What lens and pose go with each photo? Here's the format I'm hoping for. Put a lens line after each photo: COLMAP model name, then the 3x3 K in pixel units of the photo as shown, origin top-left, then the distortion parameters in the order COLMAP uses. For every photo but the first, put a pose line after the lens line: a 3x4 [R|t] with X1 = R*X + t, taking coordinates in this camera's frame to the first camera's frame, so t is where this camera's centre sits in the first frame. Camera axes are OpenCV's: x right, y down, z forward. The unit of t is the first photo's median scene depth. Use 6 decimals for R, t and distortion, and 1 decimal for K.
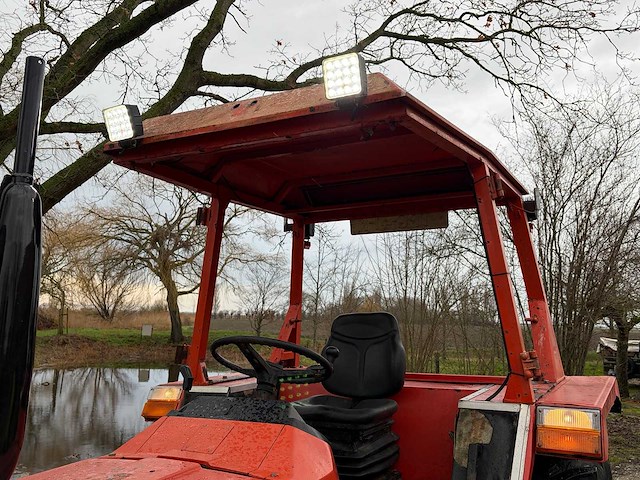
lens RADIAL K [[596.8, 0, 324.8], [0, 596.8, 236.5], [0, 0, 1]] dist [0.054729, 0.000000]
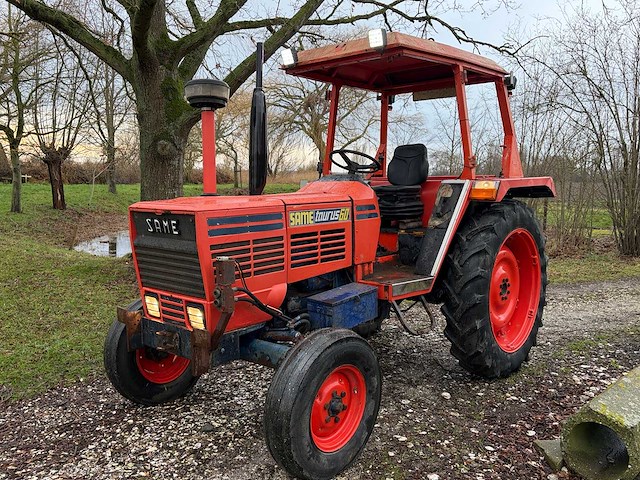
lens RADIAL K [[592.4, 0, 324.2], [0, 592.4, 238.7], [0, 0, 1]] dist [0.058440, -0.045176]
pose [[0.968634, 0.024775, -0.247253, 0.033184], [0.032937, 0.973438, 0.226570, -0.002175], [0.246298, -0.227608, 0.942089, -0.112791]]
